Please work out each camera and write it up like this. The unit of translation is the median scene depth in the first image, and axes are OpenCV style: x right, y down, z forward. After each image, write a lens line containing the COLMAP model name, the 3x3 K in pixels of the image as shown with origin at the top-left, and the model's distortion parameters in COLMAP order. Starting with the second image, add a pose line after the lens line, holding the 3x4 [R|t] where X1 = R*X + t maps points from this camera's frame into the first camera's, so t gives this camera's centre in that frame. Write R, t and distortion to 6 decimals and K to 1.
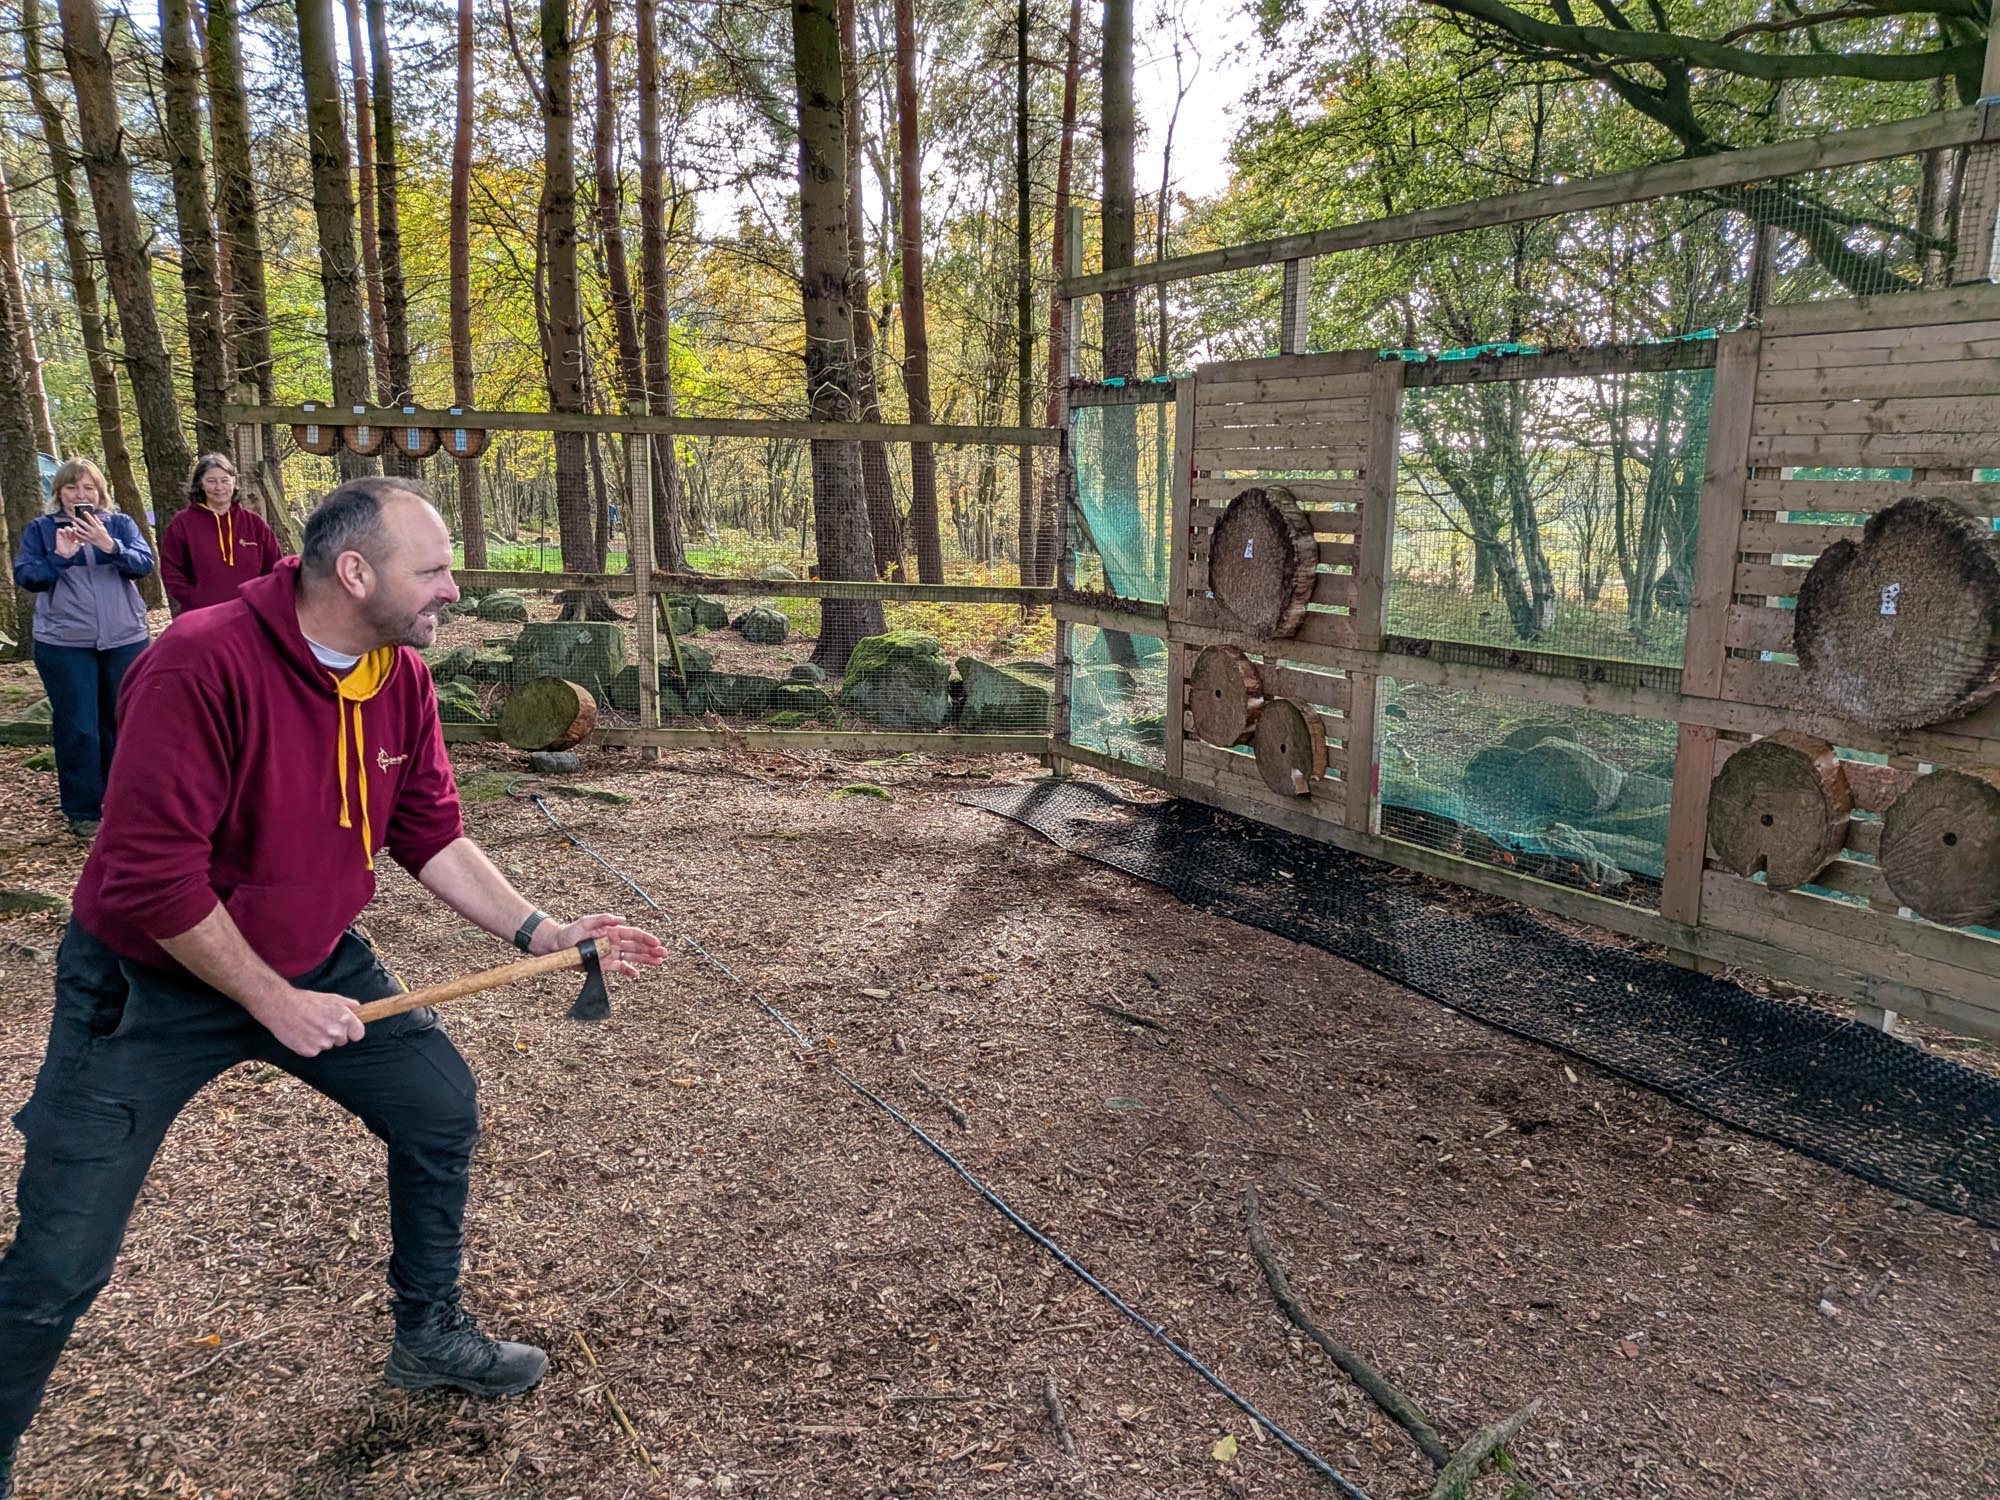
lens RADIAL K [[1408.4, 0, 1002.8], [0, 1408.4, 757.9], [0, 0, 1]] dist [0.072234, -0.105474]
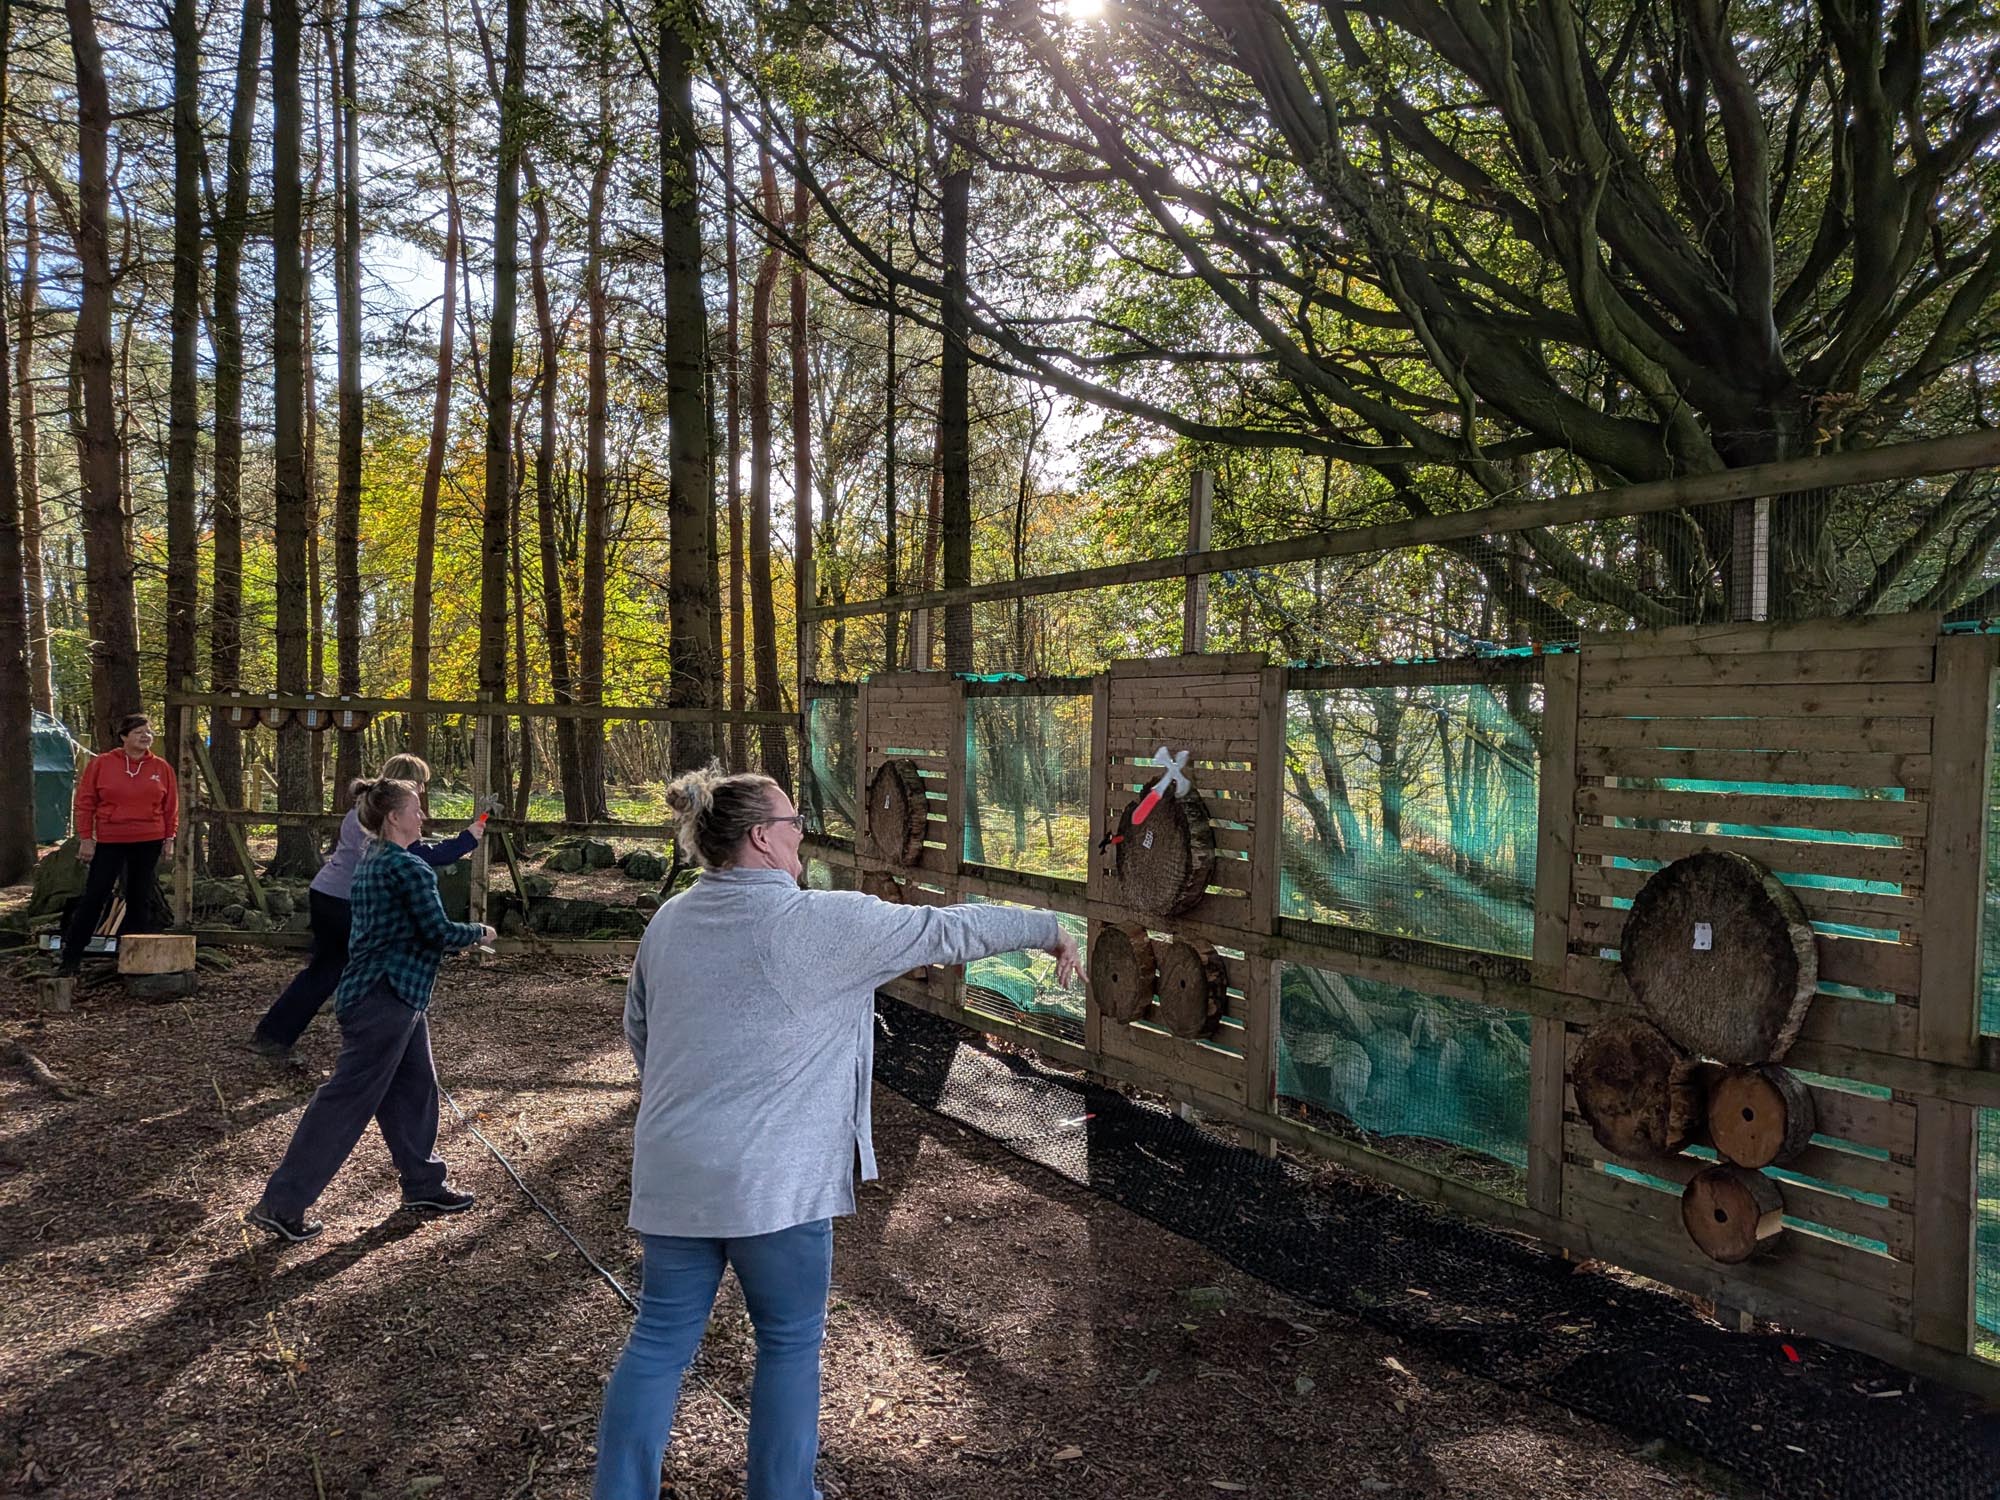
lens RADIAL K [[1392.8, 0, 1009.3], [0, 1392.8, 756.0], [0, 0, 1]] dist [0.066807, -0.085649]
pose [[0.999838, 0.007468, 0.016392, 0.292367], [-0.004452, 0.984222, -0.176884, 0.055698], [-0.017454, 0.176782, 0.984095, -0.409077]]
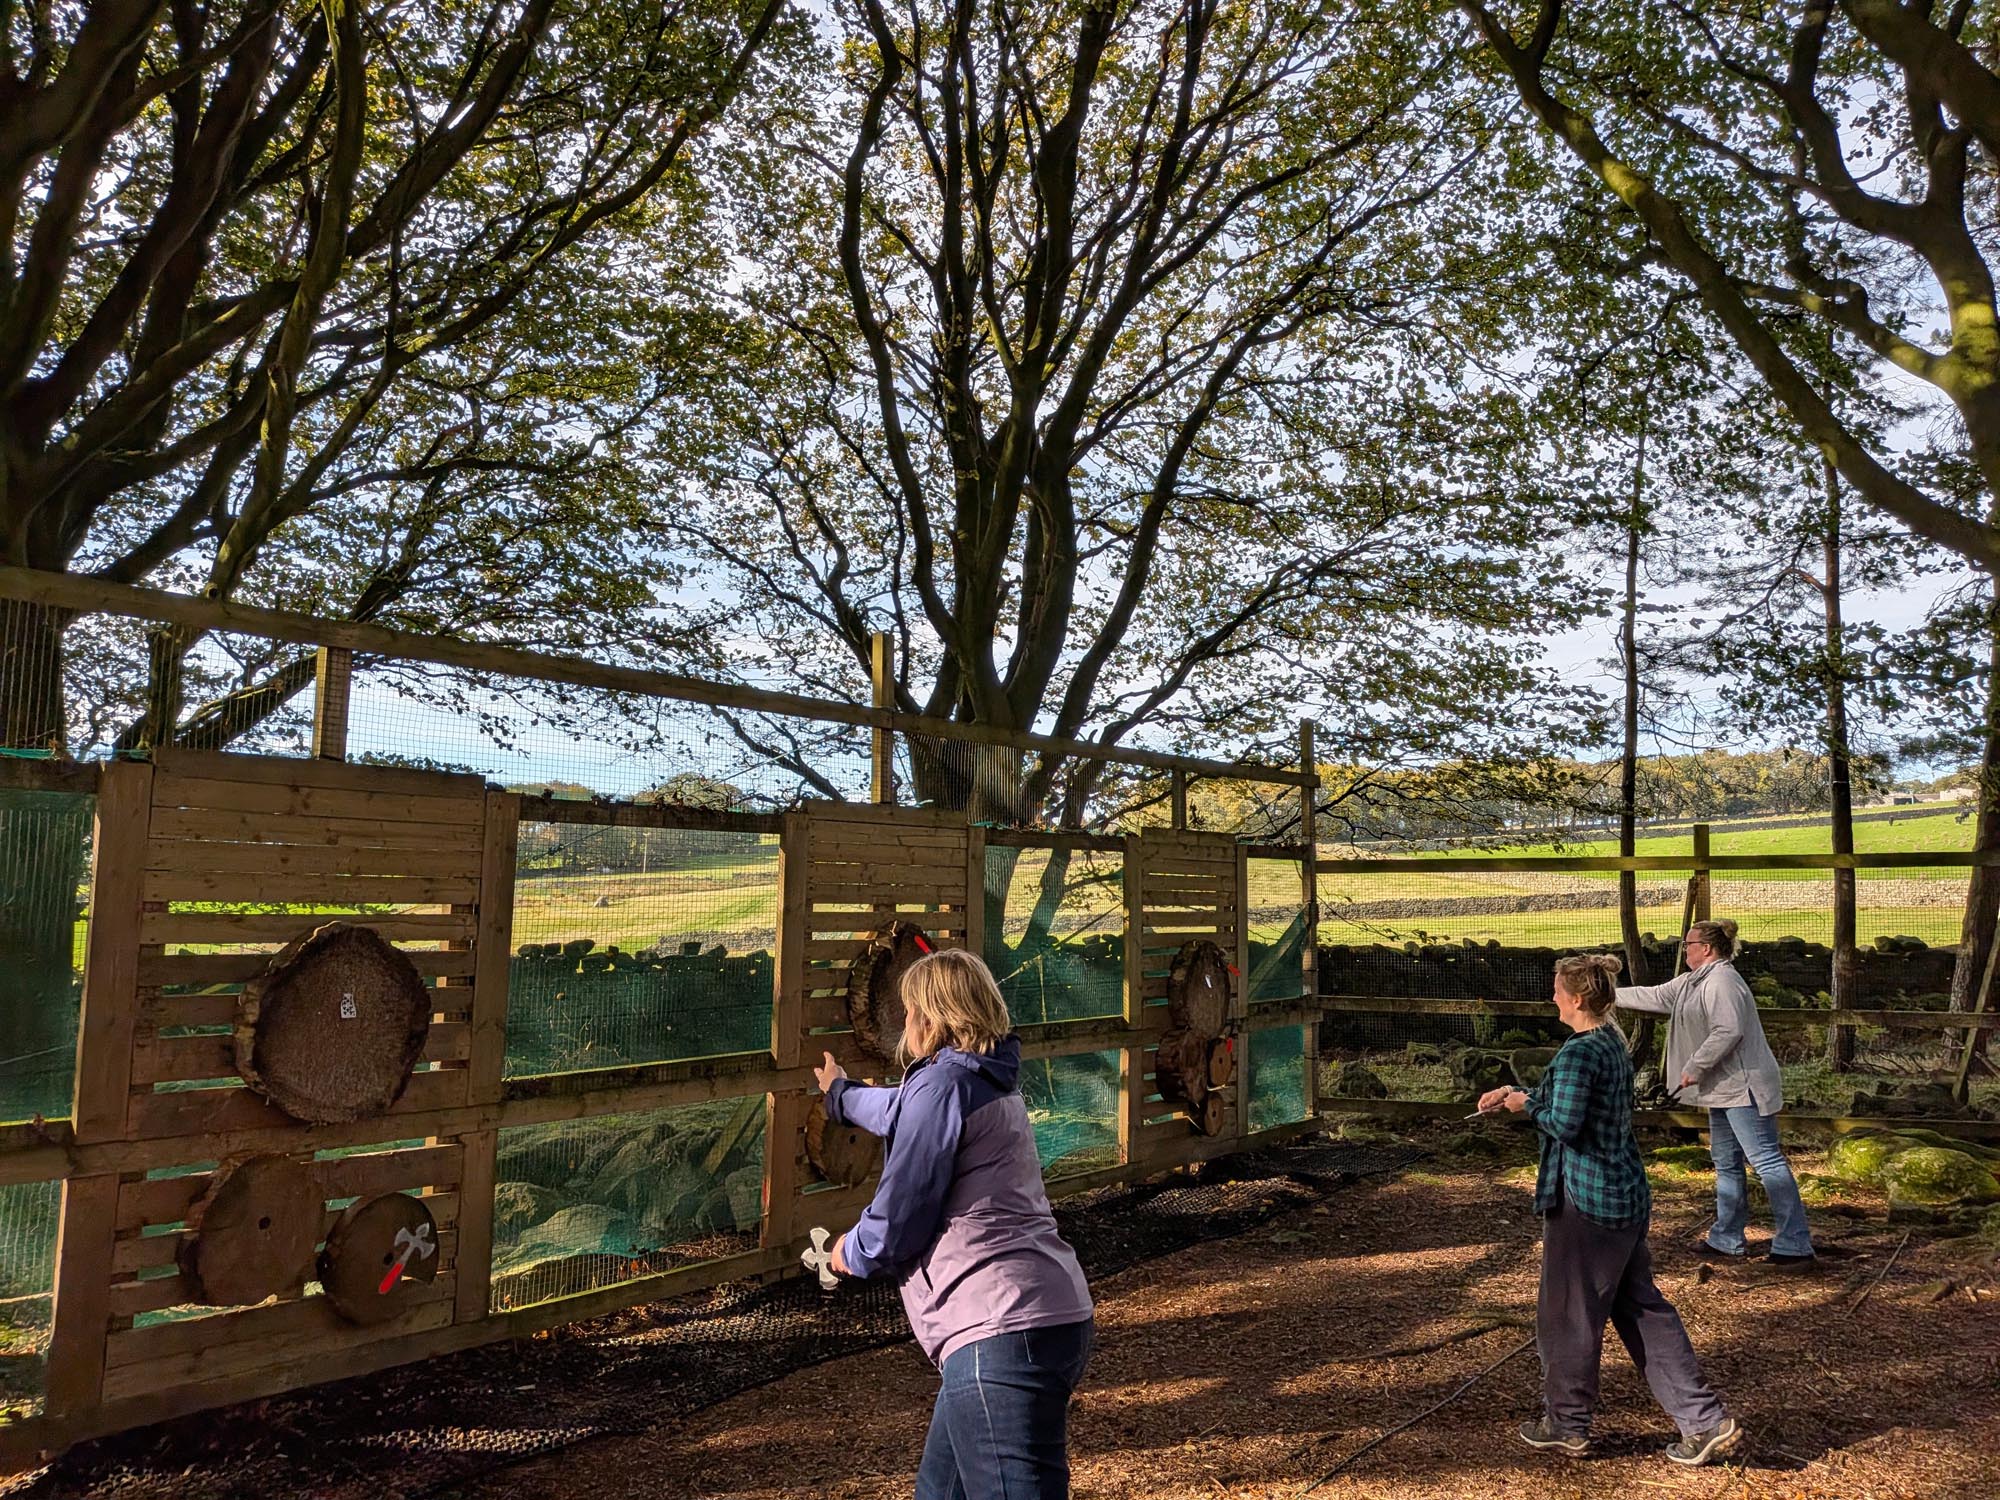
lens RADIAL K [[1419.7, 0, 990.7], [0, 1419.7, 749.2], [0, 0, 1]] dist [0.101442, -0.171102]
pose [[-0.320923, 0.082155, 0.943536, -0.713444], [0.164142, 0.985980, -0.030021, -0.216093], [-0.932773, 0.145239, -0.329908, 0.968987]]
